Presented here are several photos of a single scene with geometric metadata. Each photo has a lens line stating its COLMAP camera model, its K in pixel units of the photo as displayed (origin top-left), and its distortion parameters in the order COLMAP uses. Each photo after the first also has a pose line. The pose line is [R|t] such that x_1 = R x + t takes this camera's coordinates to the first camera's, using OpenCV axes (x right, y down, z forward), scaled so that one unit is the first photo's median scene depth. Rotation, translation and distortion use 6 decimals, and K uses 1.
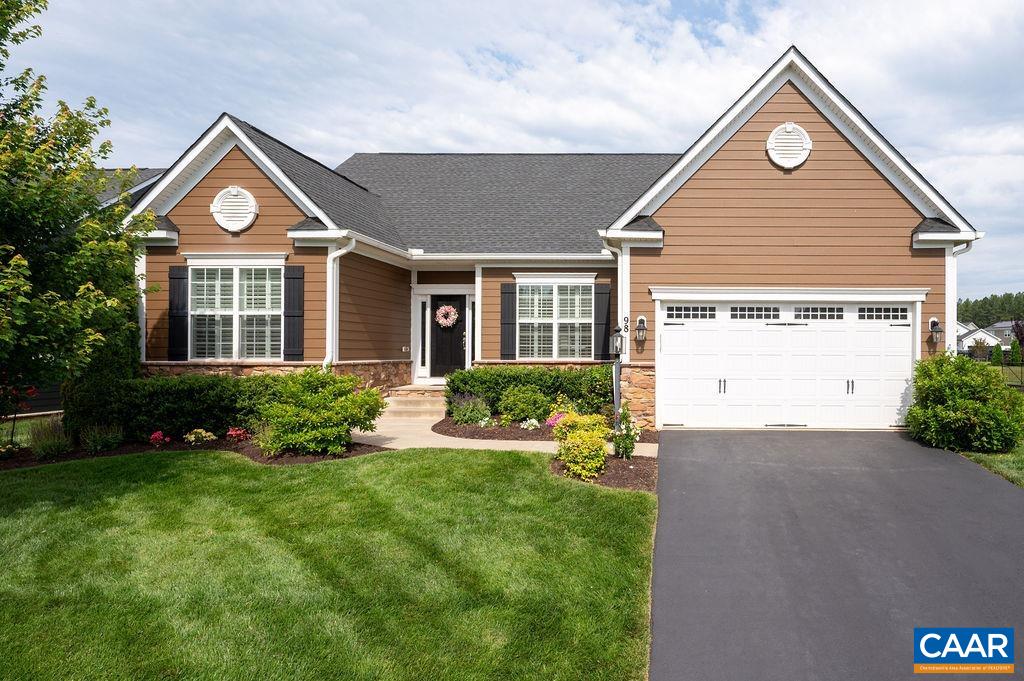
lens RADIAL K [[539.5, 0, 512.9], [0, 539.5, 319.7], [0, 0, 1]] dist [-0.003295, -0.000271]
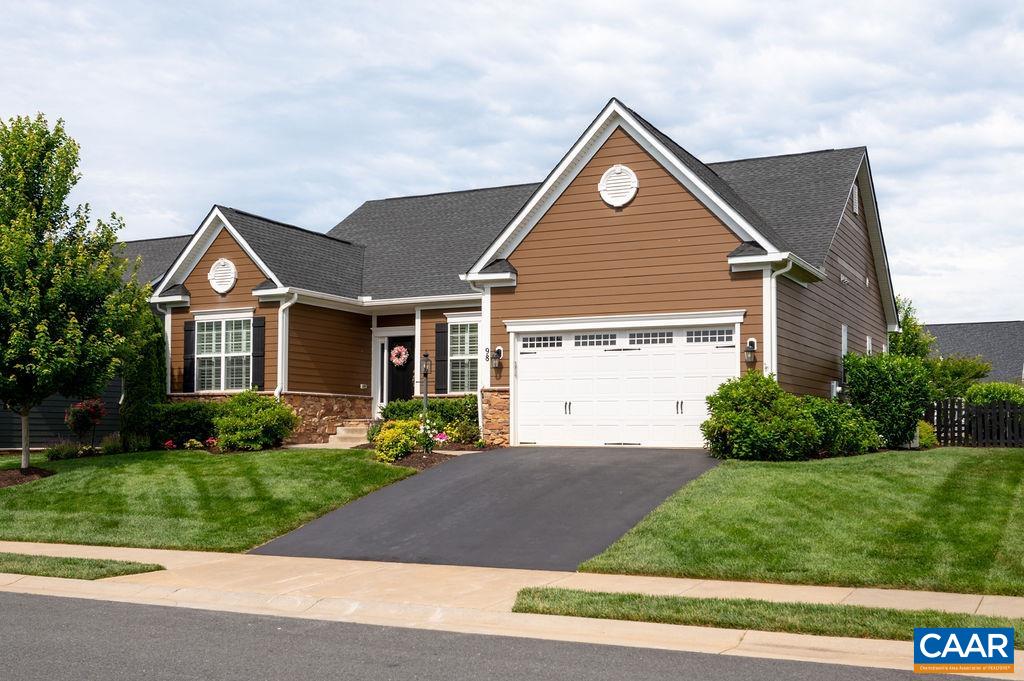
lens RADIAL K [[1110.6, 0, 512.0], [0, 1110.6, 340.5], [0, 0, 1]] dist [-0.006523, -0.009178]
pose [[0.894232, -0.037380, -0.446040, 1.303900], [0.009822, 0.997906, -0.063937, 0.130195], [0.447496, 0.052794, 0.892726, -1.081155]]
